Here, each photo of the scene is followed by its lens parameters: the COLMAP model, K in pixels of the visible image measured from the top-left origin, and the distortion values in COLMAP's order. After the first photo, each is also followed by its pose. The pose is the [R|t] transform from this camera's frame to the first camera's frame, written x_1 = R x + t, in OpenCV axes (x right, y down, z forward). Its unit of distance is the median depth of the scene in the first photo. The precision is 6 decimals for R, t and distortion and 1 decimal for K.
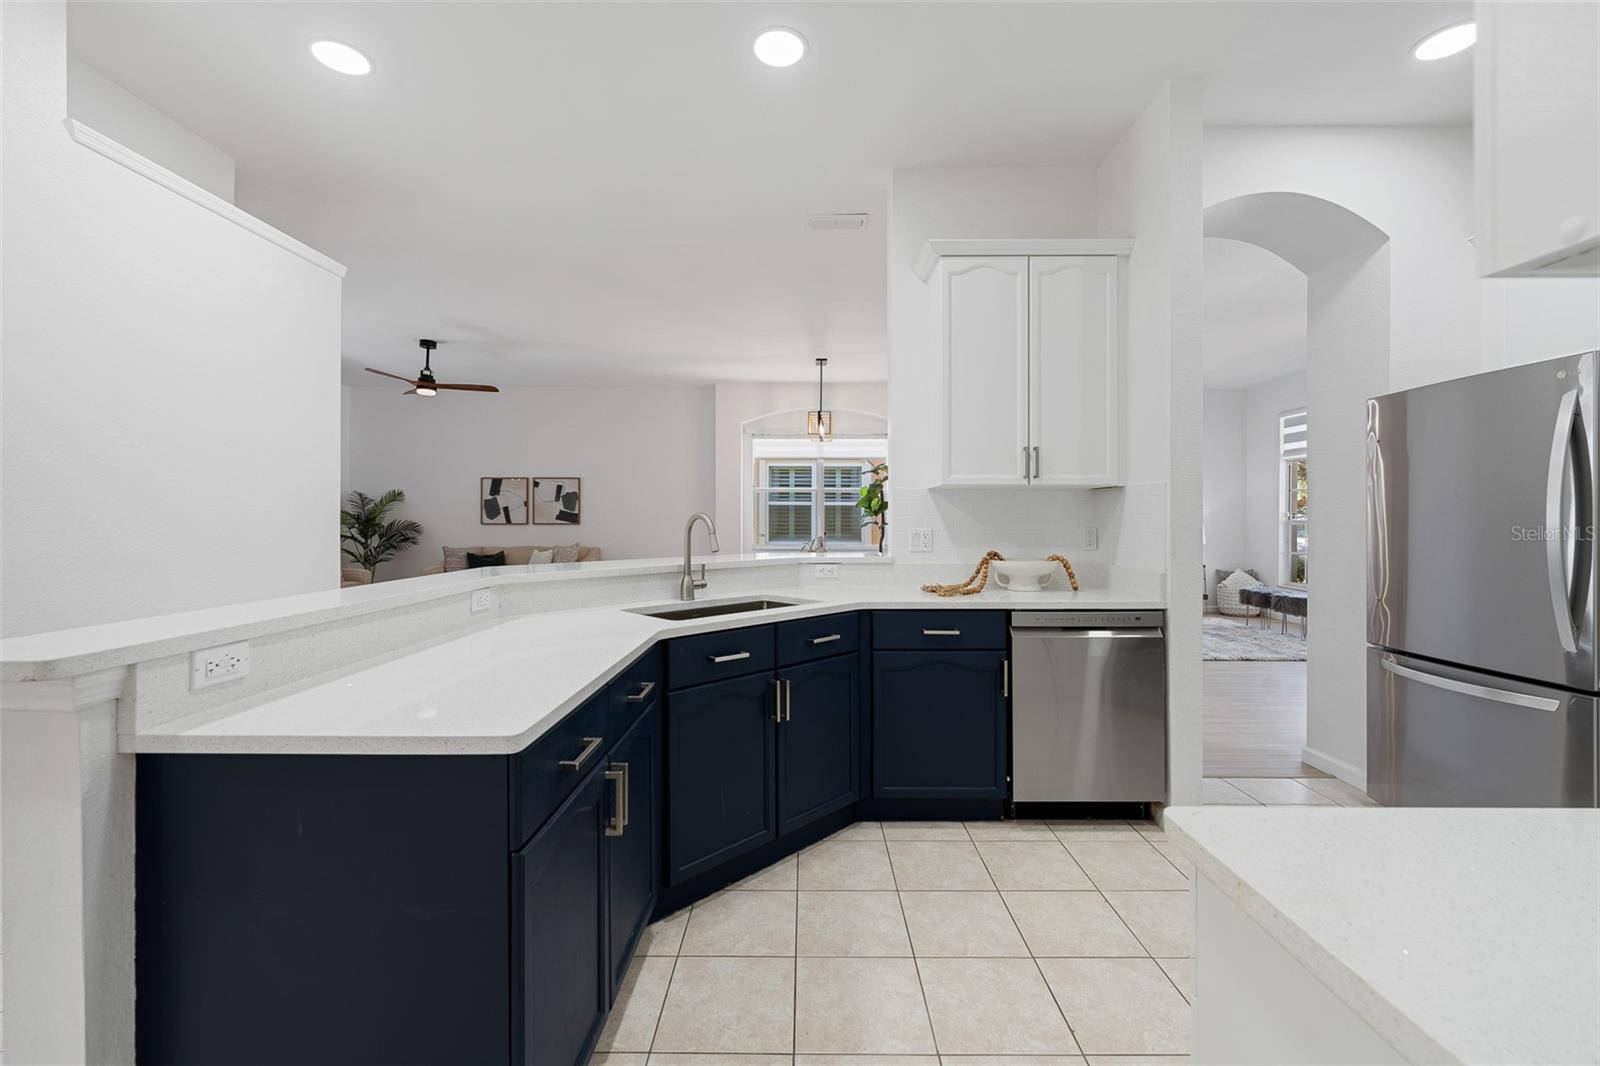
lens RADIAL K [[648.1, 0, 799.5], [0, 648.1, 518.2], [0, 0, 1]] dist [0.003691, -0.000120]
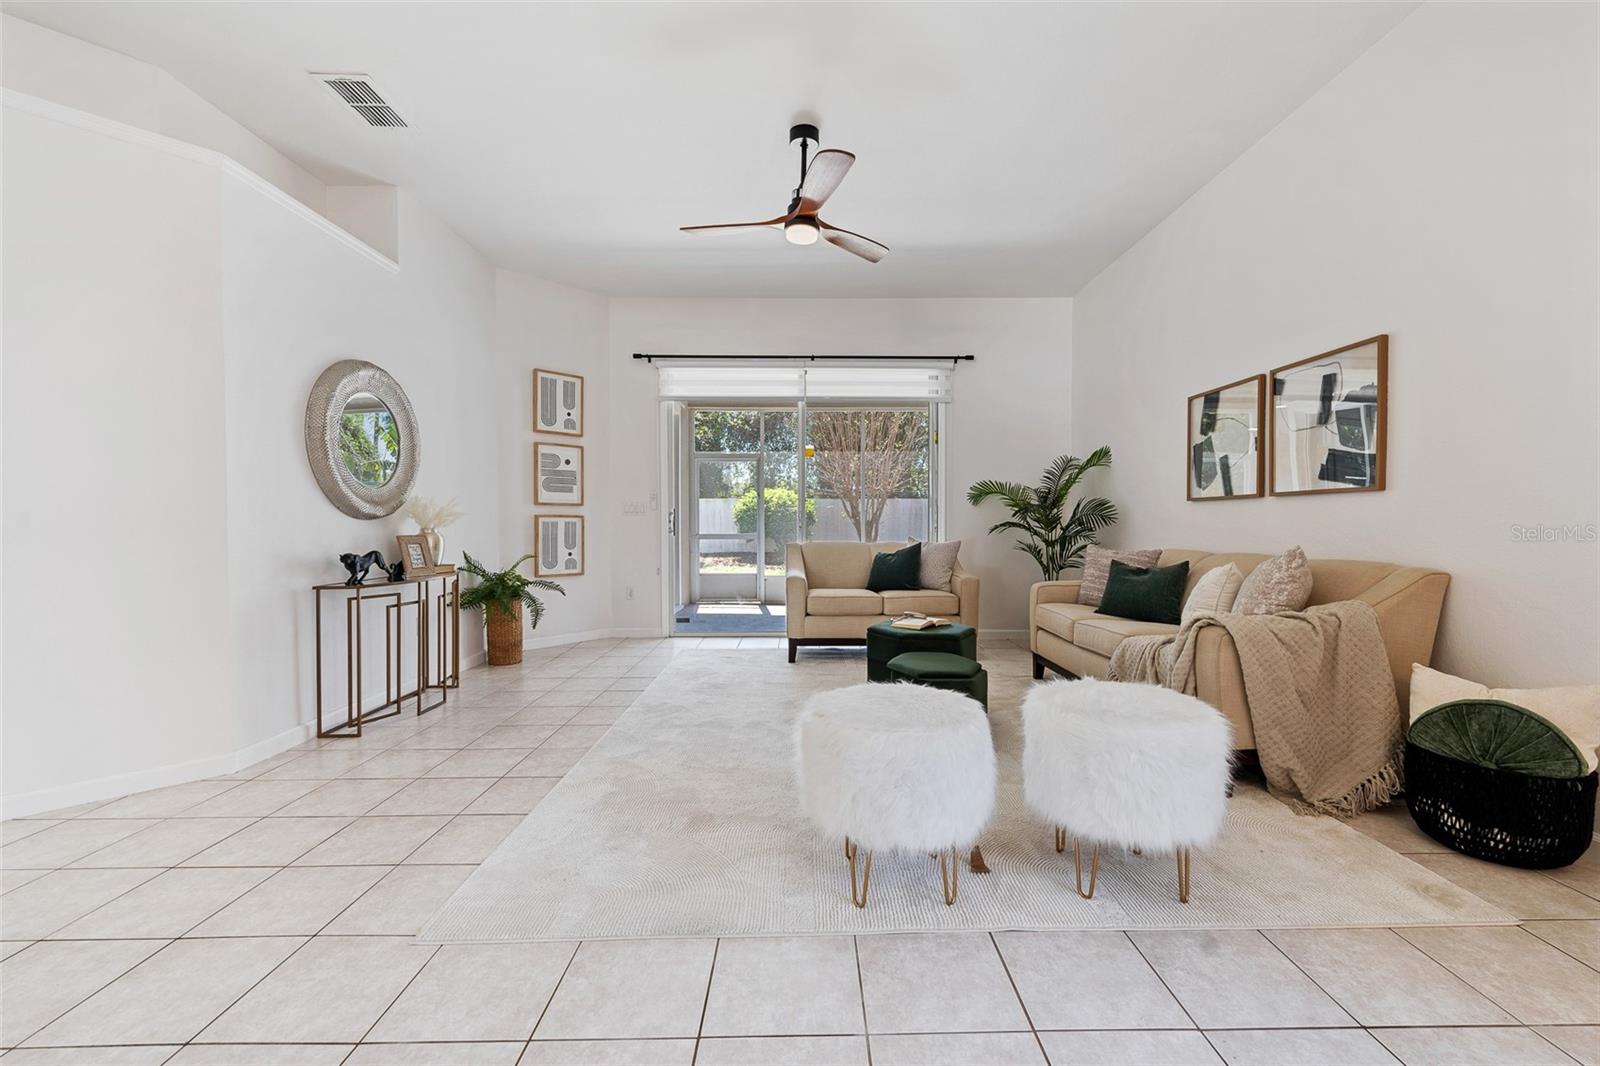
lens RADIAL K [[648.1, 0, 818.8], [0, 648.1, 535.8], [0, 0, 1]] dist [0.003691, -0.000120]
pose [[0.017472, 0.020074, -0.999646, -0.103508], [-0.002958, 0.999795, 0.020026, 0.062991], [0.999843, 0.002607, 0.017528, 1.830770]]
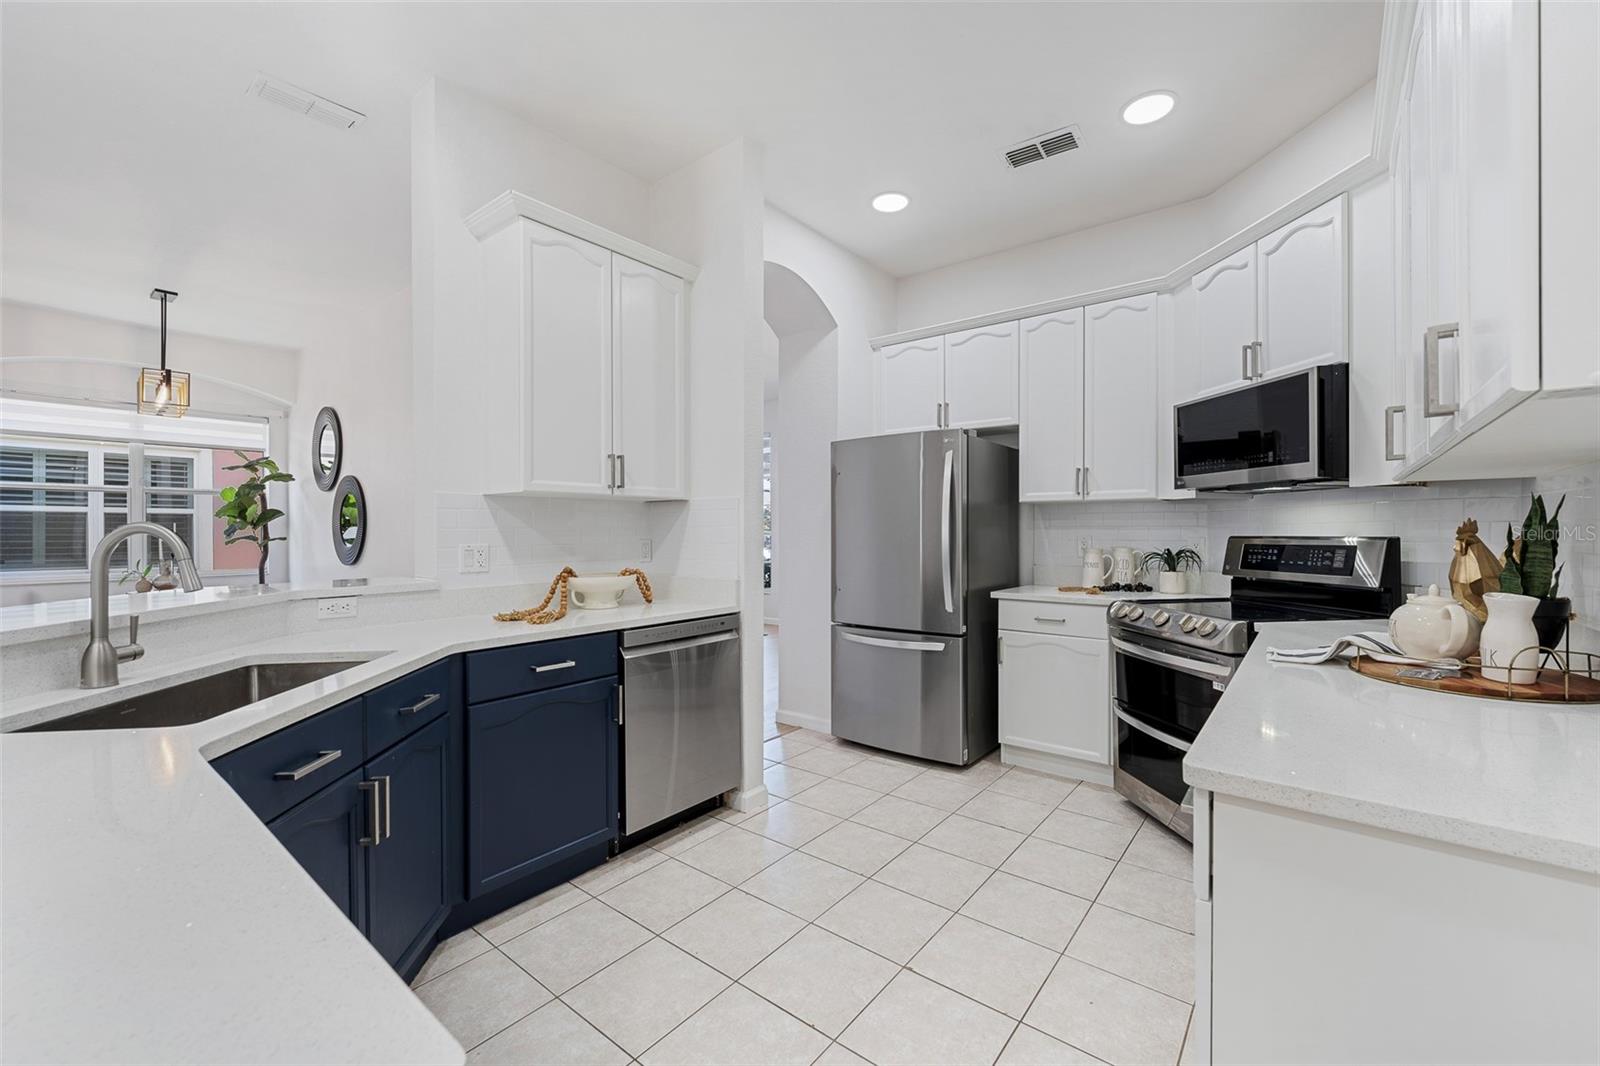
lens RADIAL K [[648.1, 0, 800.6], [0, 648.1, 533.8], [0, 0, 1]] dist [0.003691, -0.000120]
pose [[0.621565, -0.005845, 0.783341, -0.202651], [0.002621, 0.999982, 0.005382, 0.000365], [-0.783358, -0.001292, 0.621569, 0.191543]]
